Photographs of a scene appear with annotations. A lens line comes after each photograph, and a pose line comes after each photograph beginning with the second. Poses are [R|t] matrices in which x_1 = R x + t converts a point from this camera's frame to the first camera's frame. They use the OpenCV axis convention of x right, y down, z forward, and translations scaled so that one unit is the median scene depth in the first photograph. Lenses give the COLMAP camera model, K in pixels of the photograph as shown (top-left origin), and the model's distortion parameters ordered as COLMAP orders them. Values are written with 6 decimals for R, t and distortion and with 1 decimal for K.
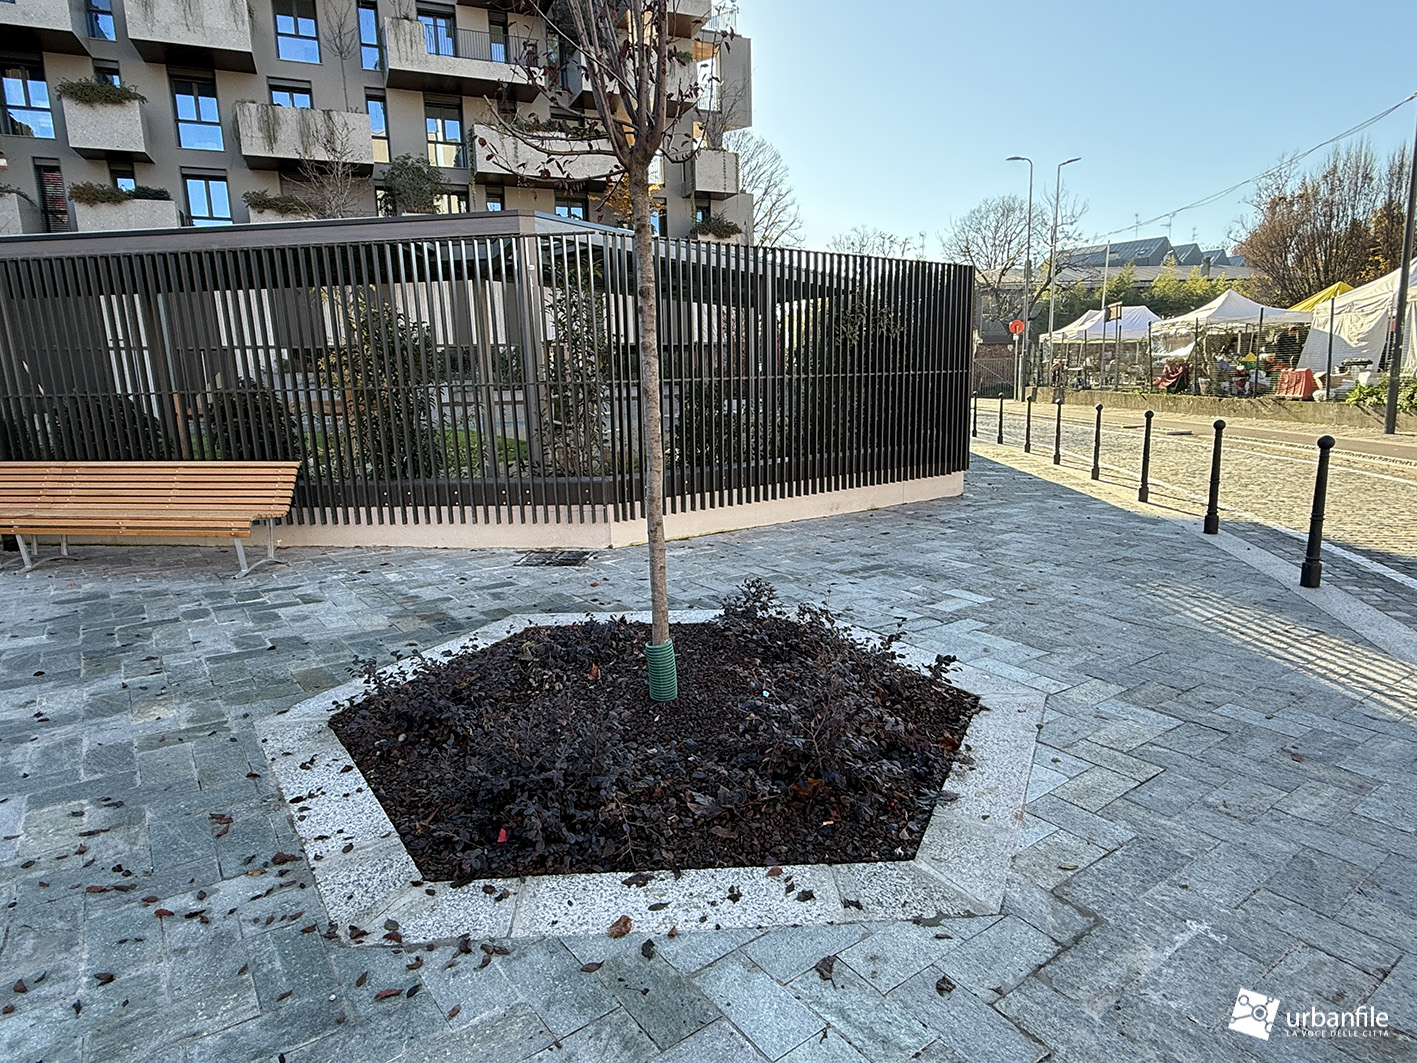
lens RADIAL K [[828.6, 0, 692.5], [0, 828.6, 537.2], [0, 0, 1]] dist [-0.001966, -0.000072]
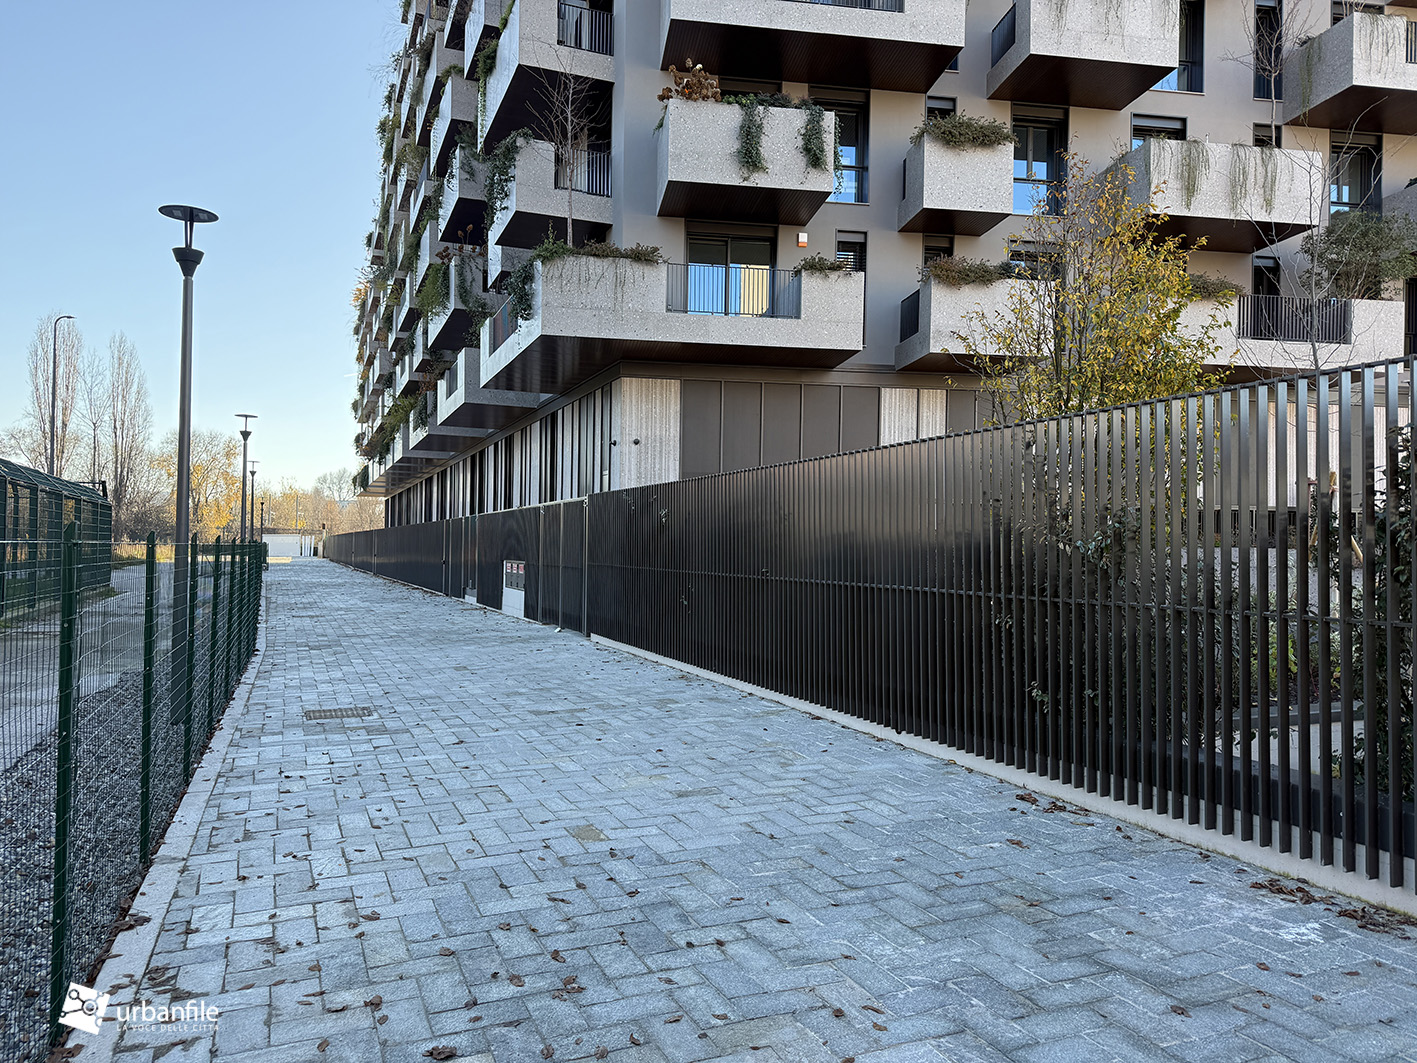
lens RADIAL K [[1001.9, 0, 688.4], [0, 1001.9, 535.7], [0, 0, 1]] dist [0.036009, -0.002767]
pose [[0.962294, 0.035416, -0.269694, -0.681501], [-0.090144, 0.976981, -0.193344, -0.039492], [0.256639, 0.210365, 0.943336, 0.233001]]
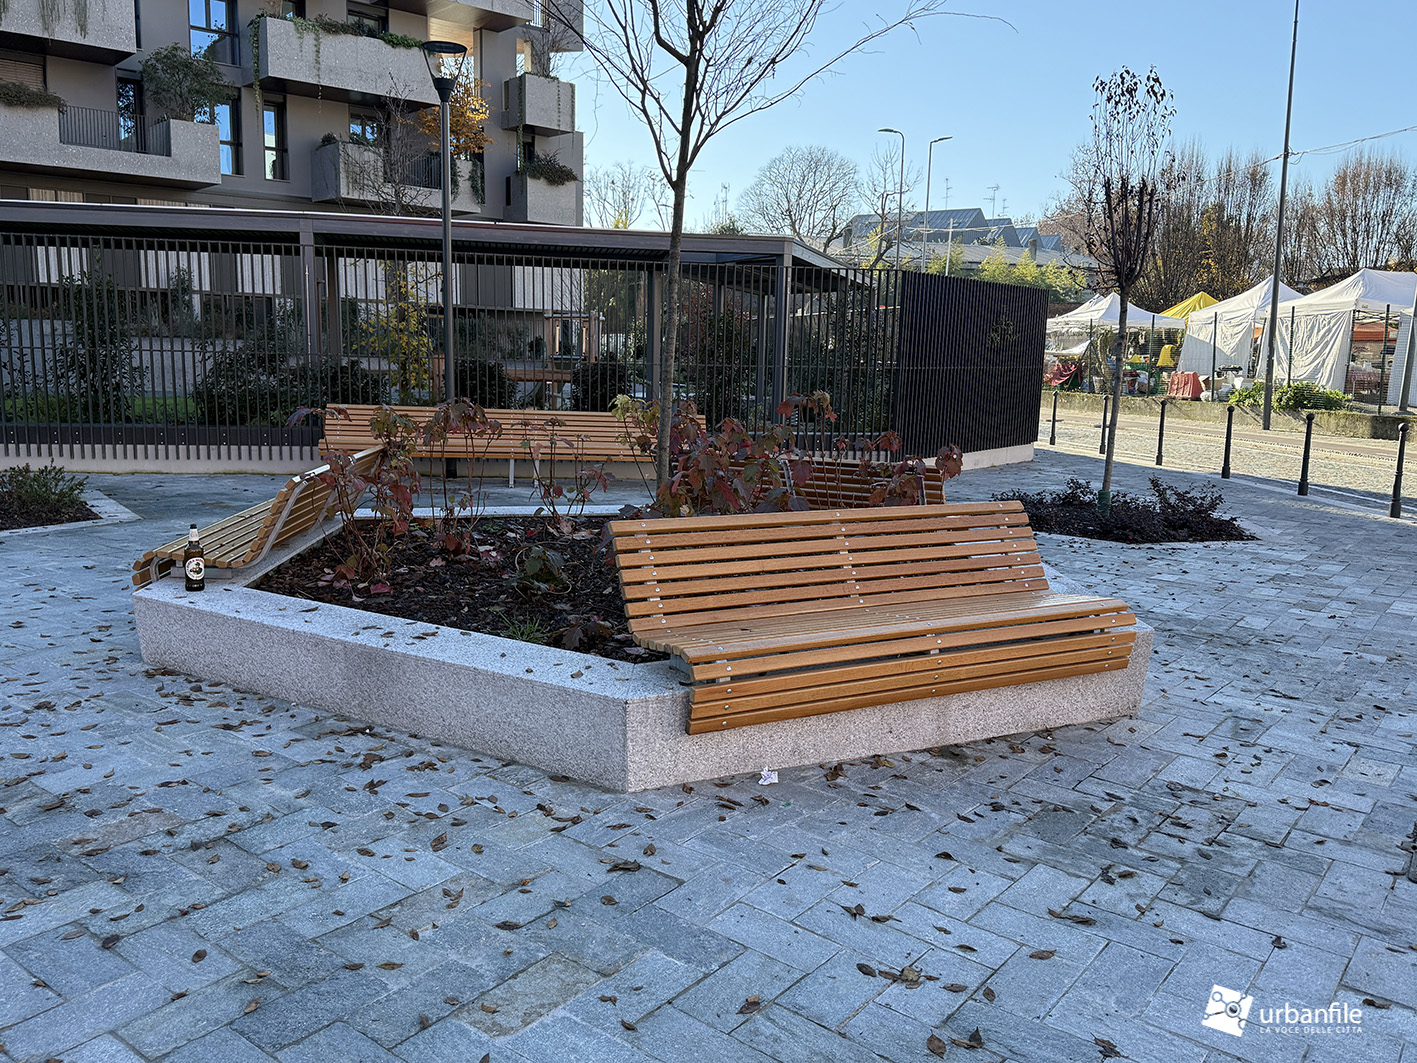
lens RADIAL K [[1165.4, 0, 708.5], [0, 1165.4, 531.5], [0, 0, 1]] dist [0.031398, -0.038467]
pose [[0.952771, 0.000003, 0.303691, -0.228736], [0.011726, 0.999254, -0.036796, 0.038855], [-0.303464, 0.038620, 0.952060, -0.186649]]
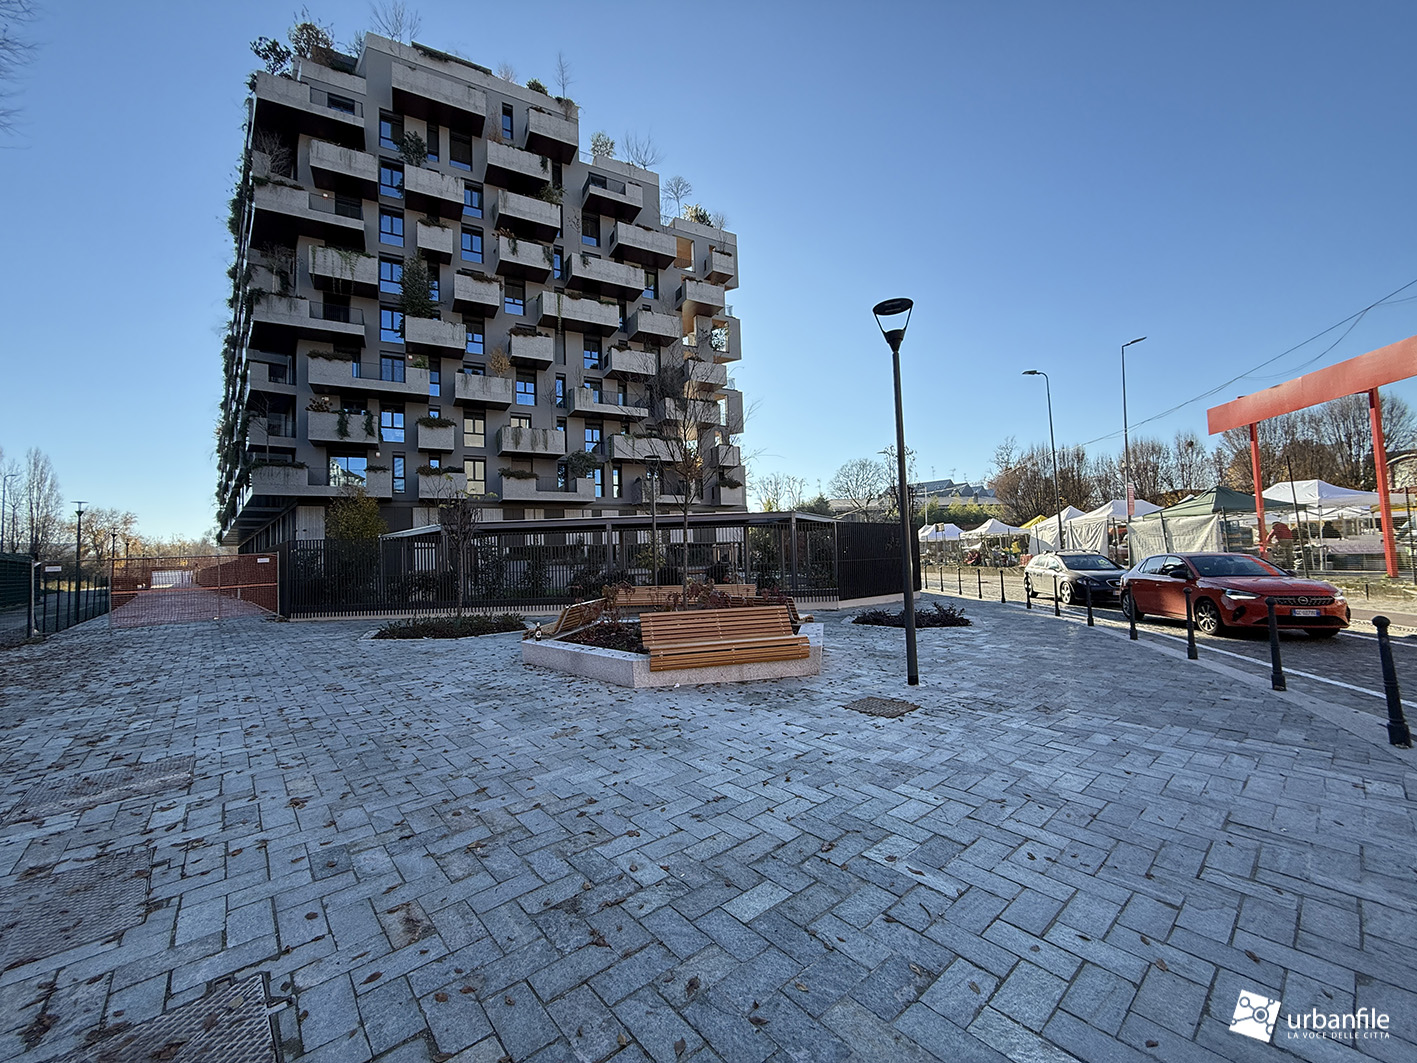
lens RADIAL K [[563.5, 0, 705.3], [0, 563.5, 529.4], [0, 0, 1]] dist [0.001678, 0.000251]
pose [[0.995868, -0.003919, 0.090726, -0.192566], [0.026045, 0.969422, -0.244012, 0.056108], [-0.086996, 0.245366, 0.965519, -0.288028]]
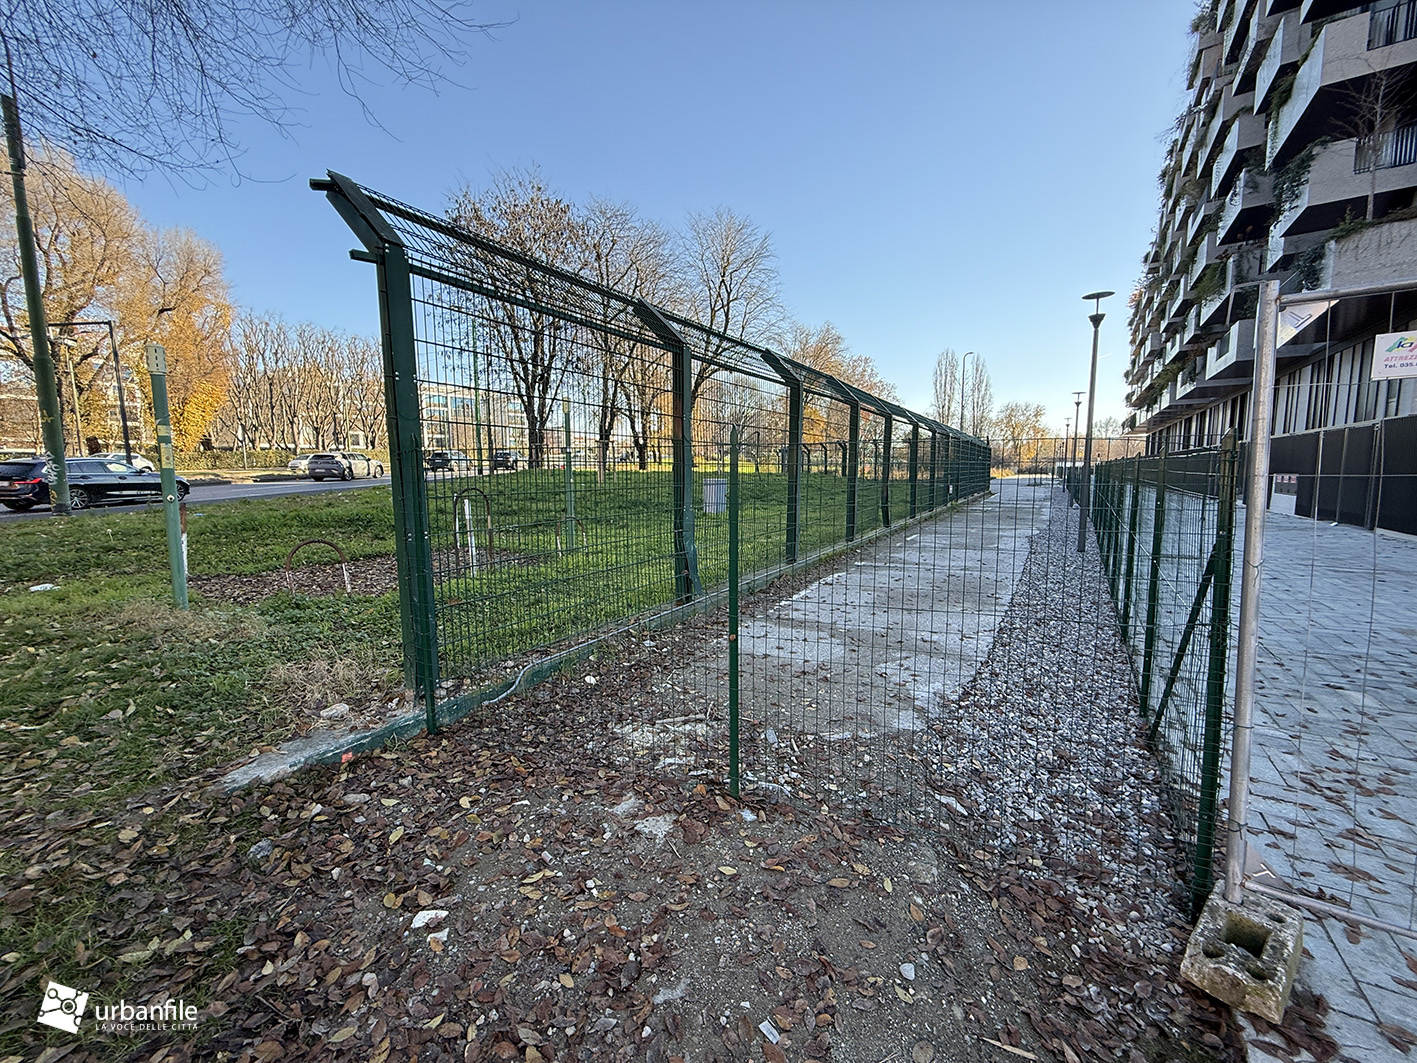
lens RADIAL K [[563.5, 0, 705.3], [0, 563.5, 529.4], [0, 0, 1]] dist [0.001678, 0.000251]
pose [[0.347550, 0.119126, -0.930063, -0.666949], [-0.181580, 0.981671, 0.057882, -0.022332], [0.919912, 0.148764, 0.362811, 0.154445]]
